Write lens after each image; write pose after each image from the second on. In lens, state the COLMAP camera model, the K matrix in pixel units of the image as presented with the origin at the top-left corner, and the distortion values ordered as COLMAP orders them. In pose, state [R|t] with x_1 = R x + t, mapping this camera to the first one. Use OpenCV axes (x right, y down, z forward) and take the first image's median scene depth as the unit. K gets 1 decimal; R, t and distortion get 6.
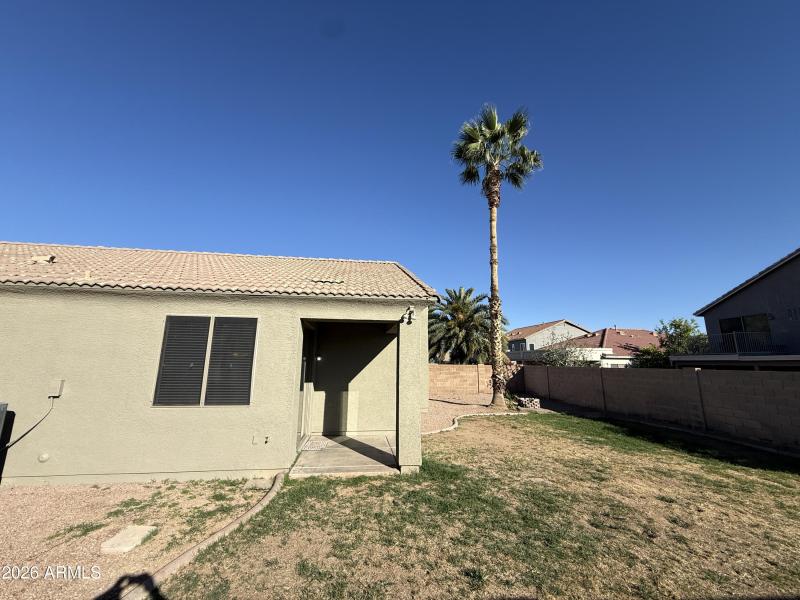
lens RADIAL K [[318.9, 0, 397.4], [0, 318.9, 300.5], [0, 0, 1]] dist [-0.001801, 0.000555]
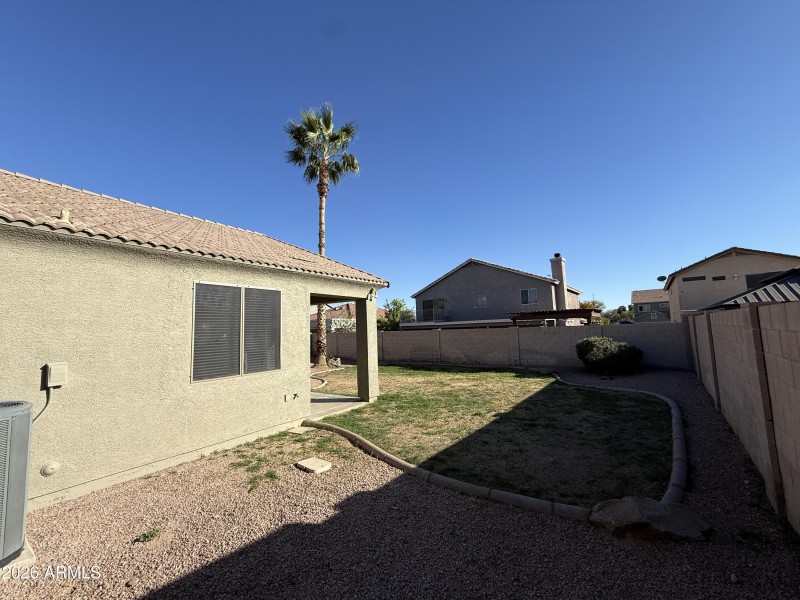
lens RADIAL K [[318.9, 0, 398.1], [0, 318.9, 302.2], [0, 0, 1]] dist [-0.001801, 0.000555]
pose [[0.673085, 0.032774, 0.738839, -0.951978], [-0.101853, 0.993606, 0.048714, -0.000655], [-0.732518, -0.108041, 0.672119, -0.023567]]
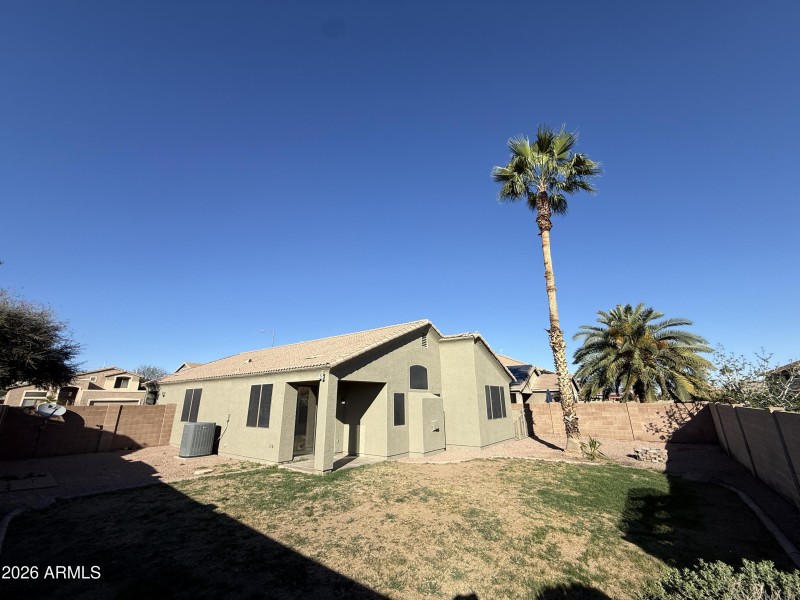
lens RADIAL K [[318.9, 0, 398.0], [0, 318.9, 300.6], [0, 0, 1]] dist [-0.001801, 0.000555]
pose [[0.708107, -0.227768, -0.668361, 1.572520], [0.150792, 0.973489, -0.171992, 0.008345], [0.689816, 0.021005, 0.723680, 0.068313]]
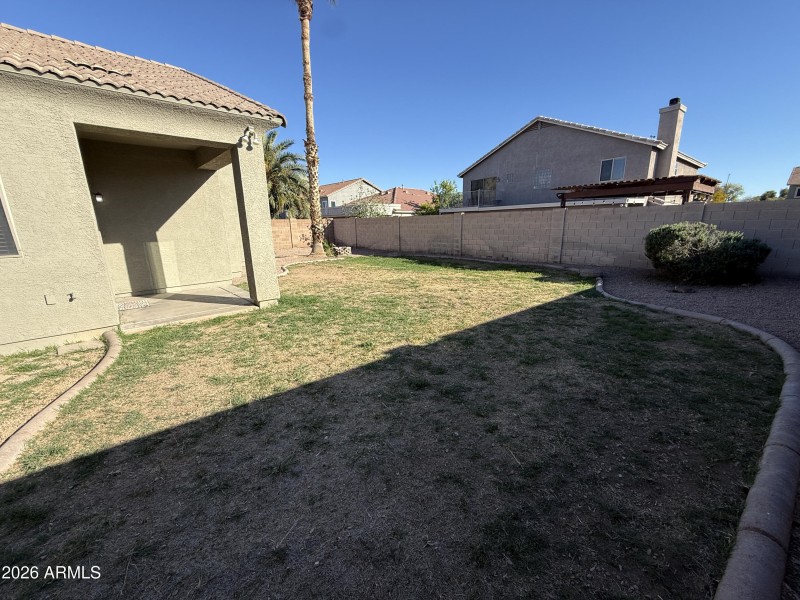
lens RADIAL K [[318.9, 0, 398.5], [0, 318.9, 301.0], [0, 0, 1]] dist [-0.001801, 0.000555]
pose [[0.821056, -0.161143, 0.547632, -0.174186], [-0.081041, 0.916709, 0.391251, 0.082010], [-0.565066, -0.365619, 0.739610, 0.003173]]
